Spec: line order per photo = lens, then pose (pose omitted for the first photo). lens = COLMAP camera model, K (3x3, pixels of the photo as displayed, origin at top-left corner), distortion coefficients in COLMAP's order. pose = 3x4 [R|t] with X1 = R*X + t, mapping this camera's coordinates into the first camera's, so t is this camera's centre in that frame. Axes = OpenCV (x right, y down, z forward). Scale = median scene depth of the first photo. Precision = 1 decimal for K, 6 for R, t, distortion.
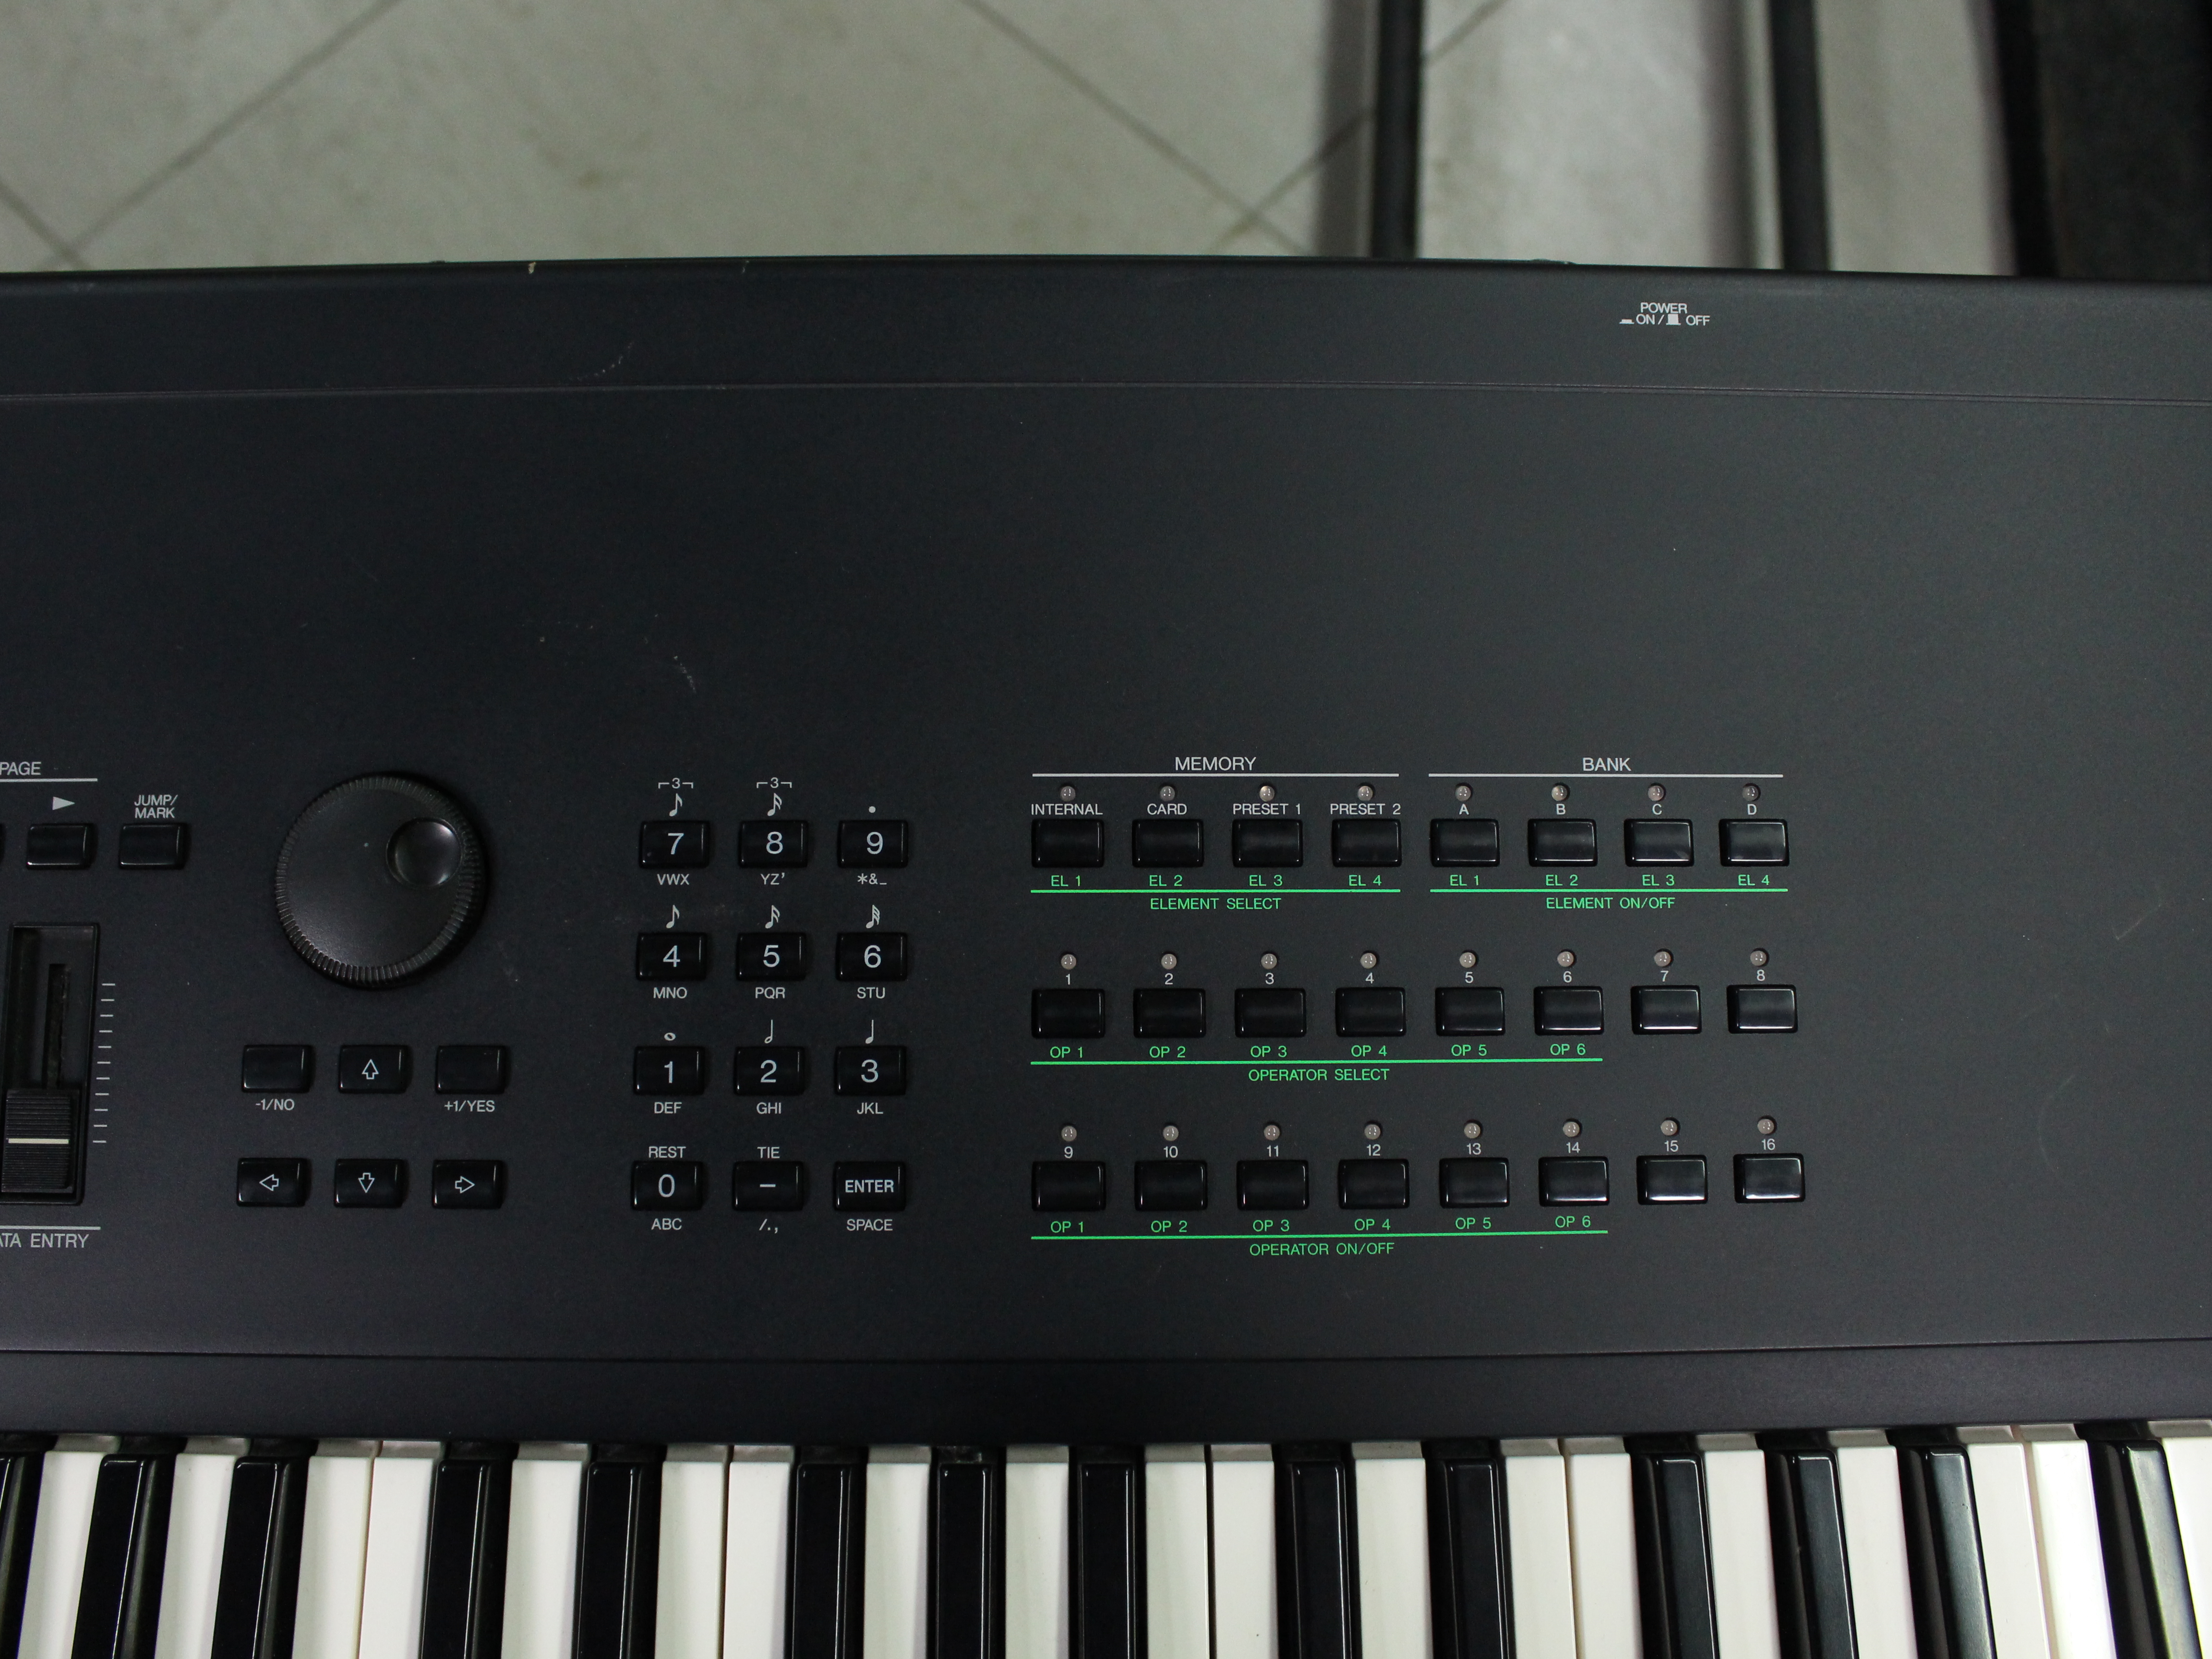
lens RADIAL K [[1495.6, 0, 1106.0], [0, 1495.6, 829.5], [0, 0, 1]] dist [-0.087229, 0.039085]
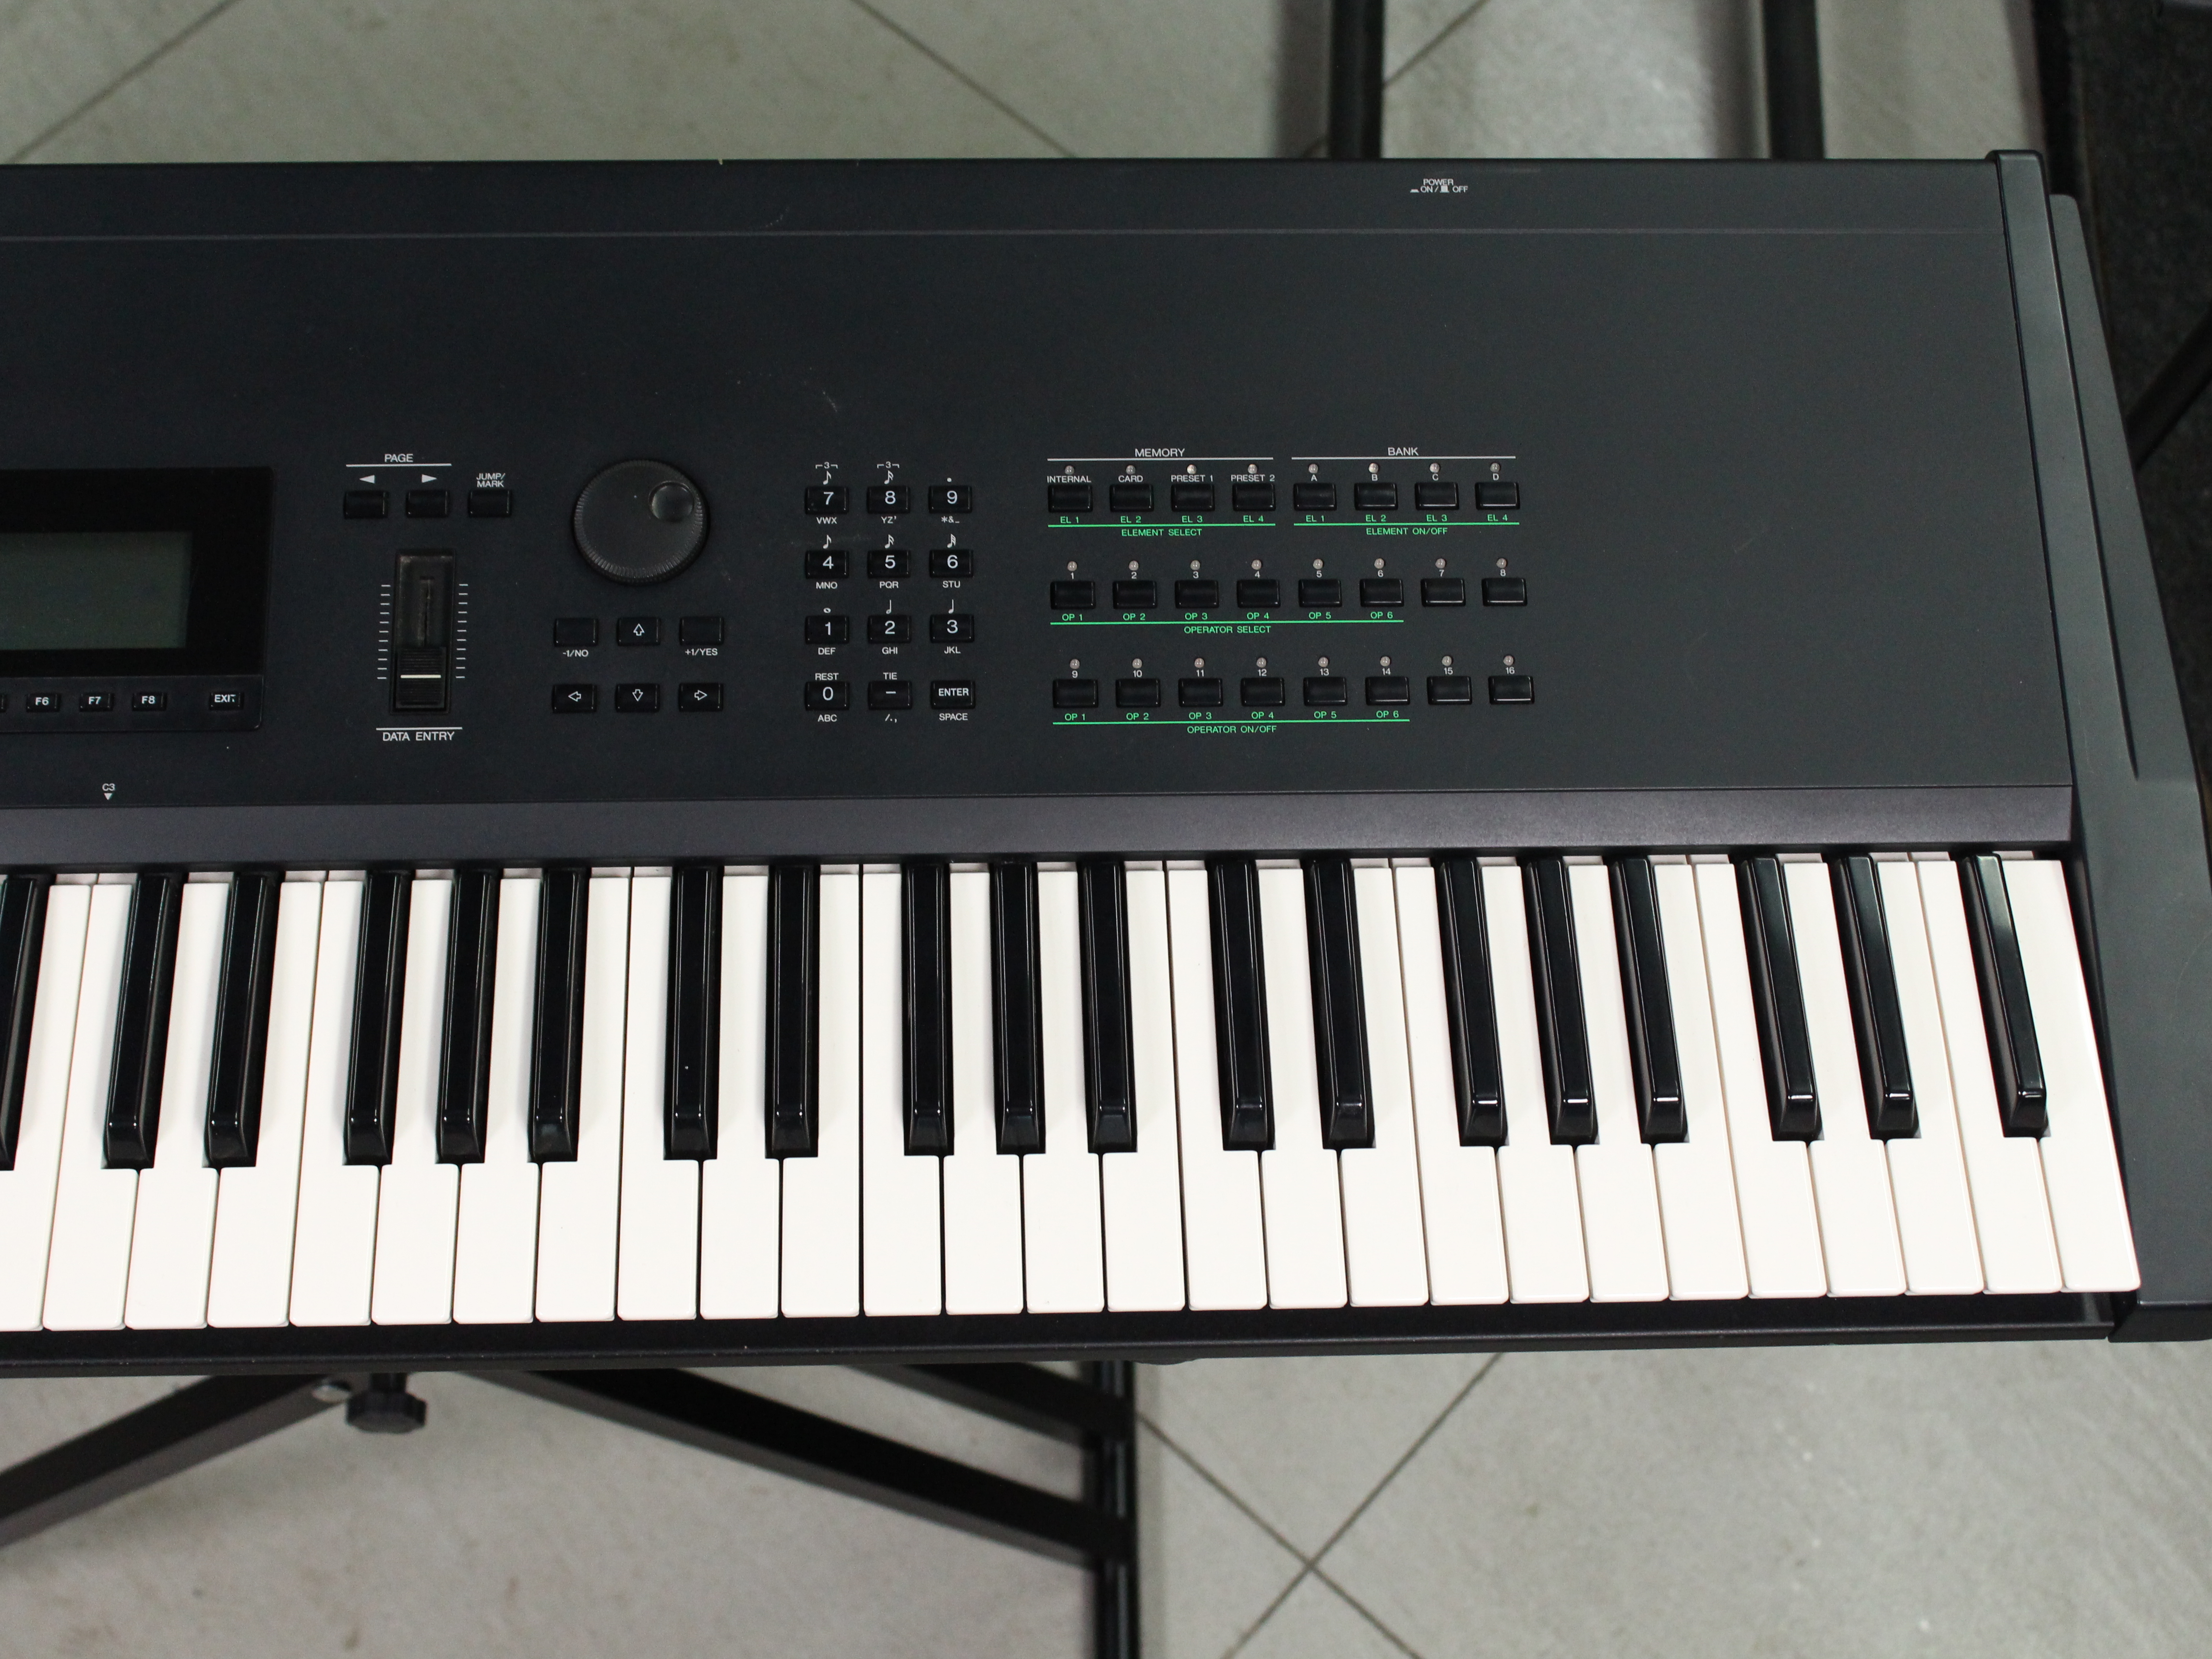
lens RADIAL K [[3956.5, 0, 1101.9], [0, 3956.5, 481.5], [0, 0, 1]] dist [-0.035703, 0.041518]
pose [[0.999214, -0.007708, 0.038891, -0.159452], [0.018402, 0.959025, -0.282724, 1.217050], [-0.035118, 0.283218, 0.958412, -3.152491]]
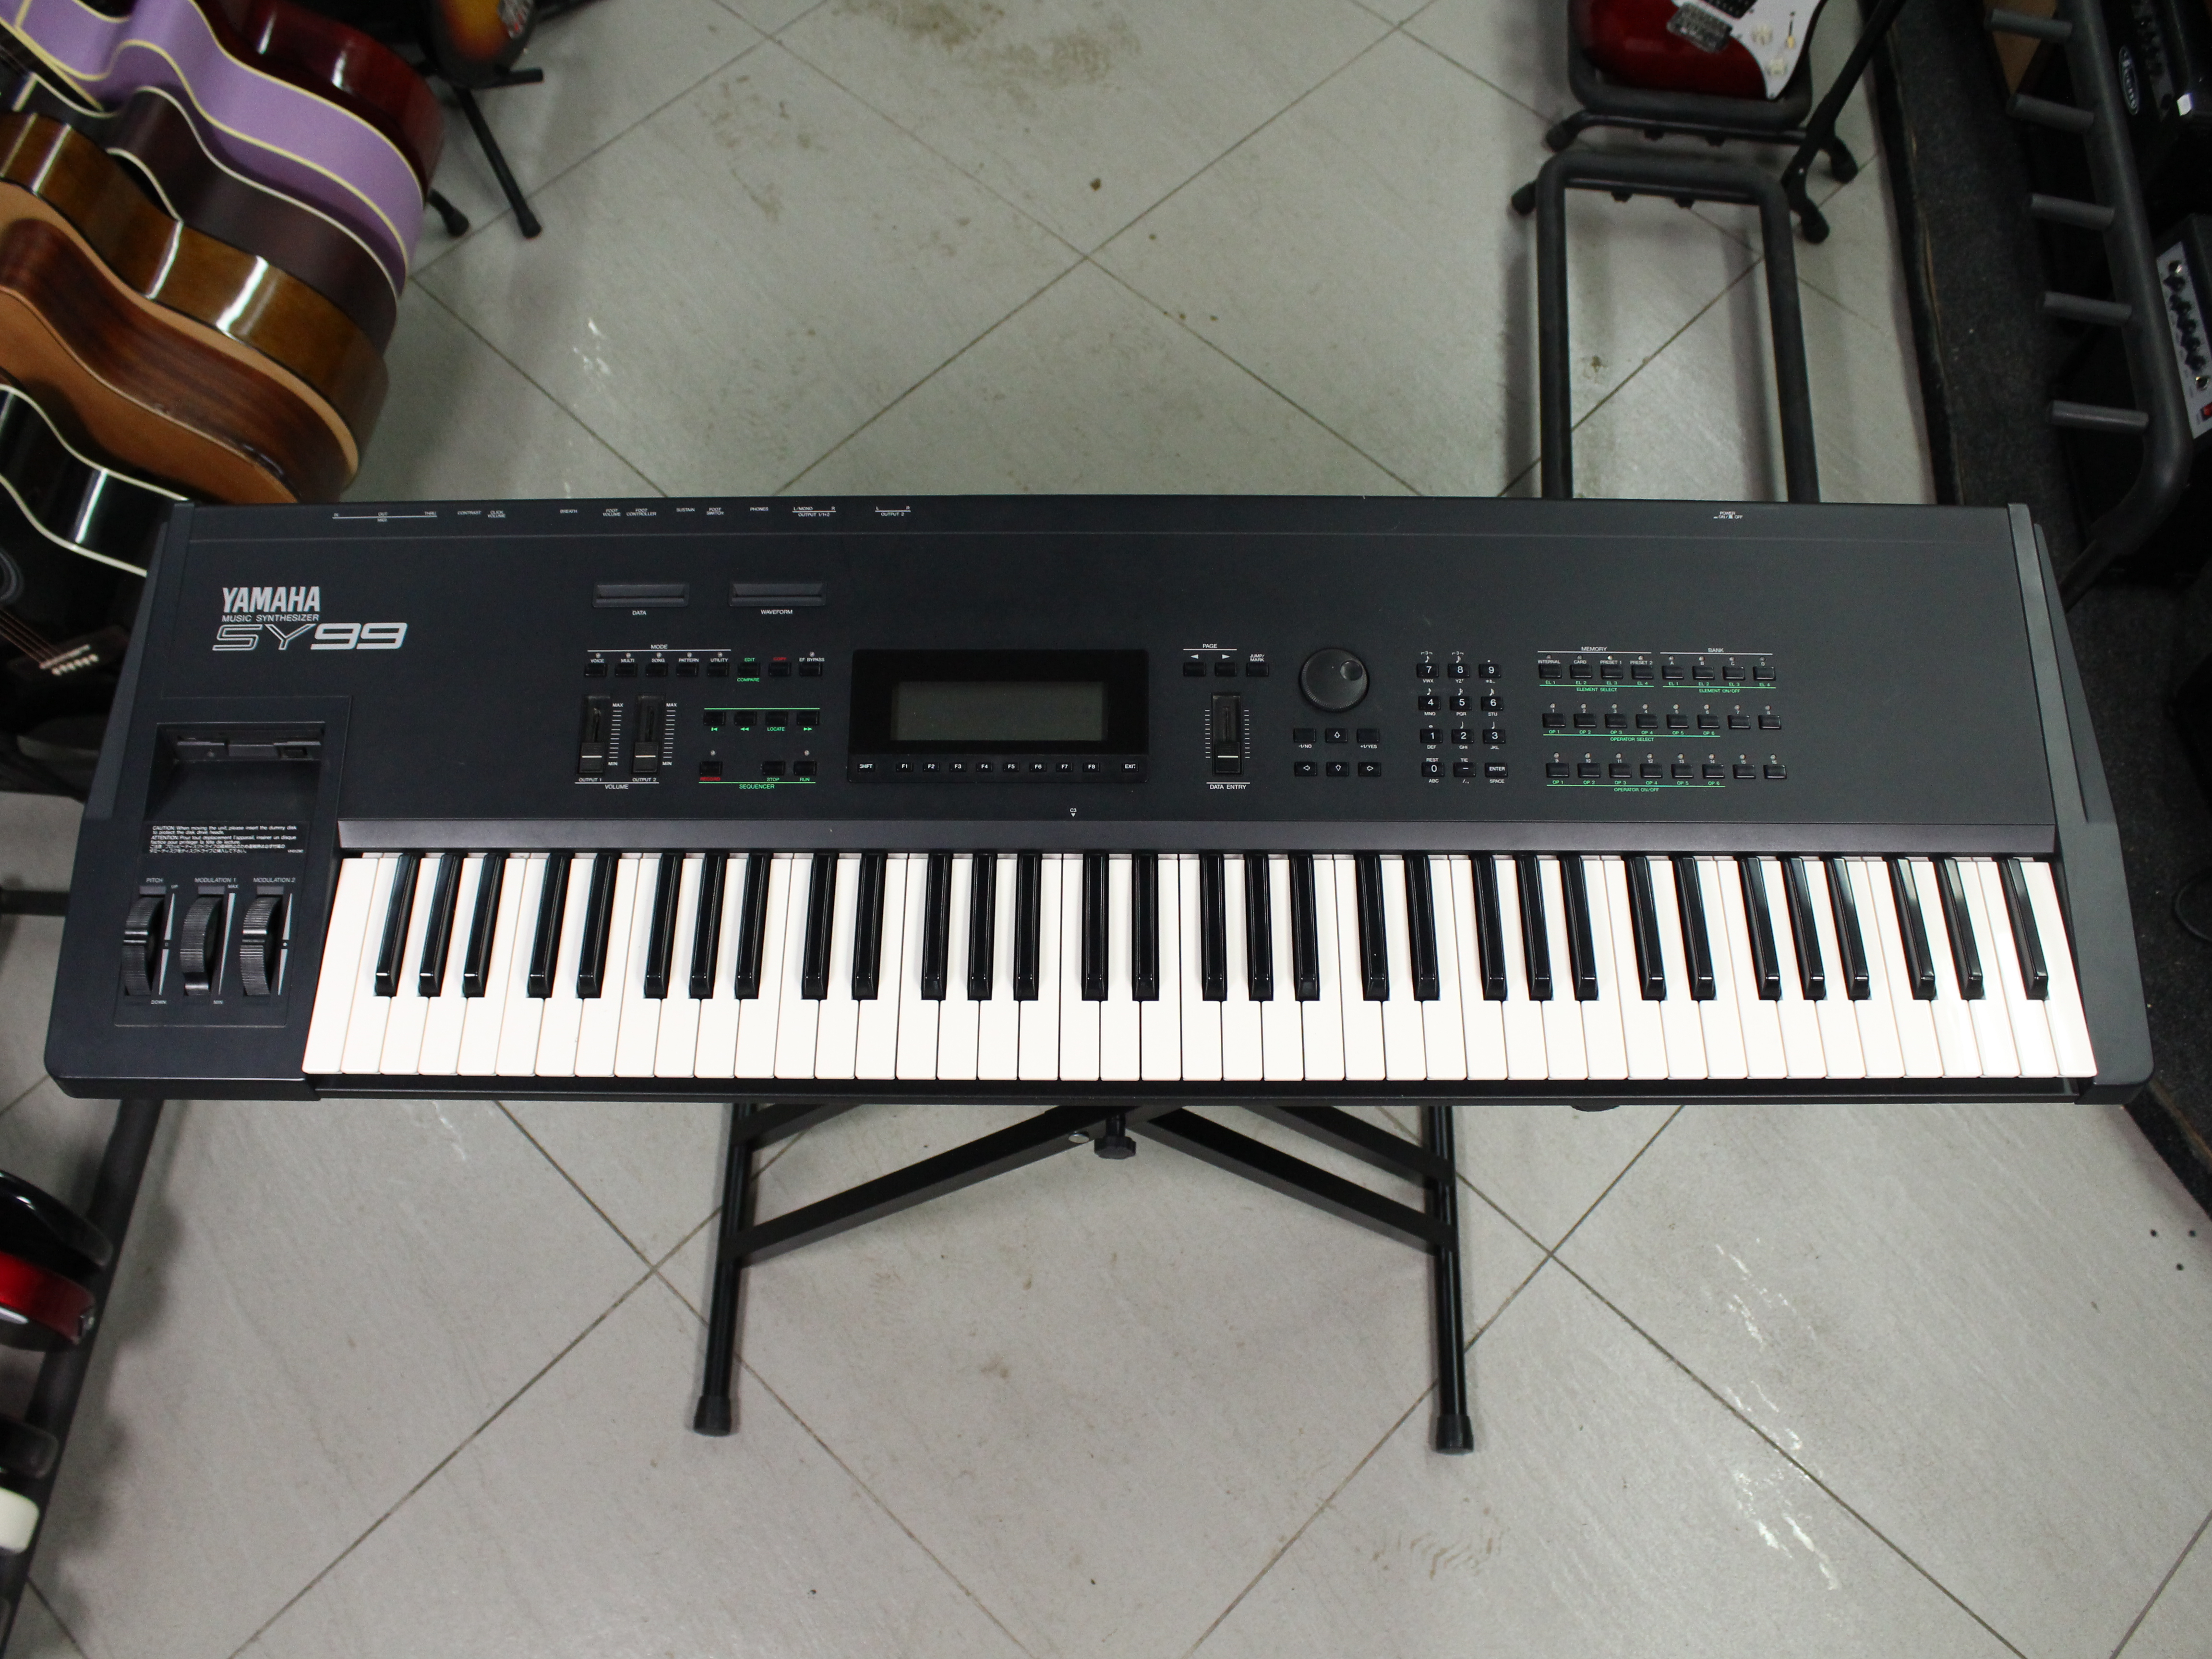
lens RADIAL K [[2017.8, 0, 1106.0], [0, 2017.8, 829.5], [0, 0, 1]] dist [-0.154966, 0.120113]
pose [[0.999872, 0.004148, -0.015425, -0.913908], [-0.007173, 0.979448, -0.201569, 1.218148], [0.014272, 0.201654, 0.979353, -3.157507]]
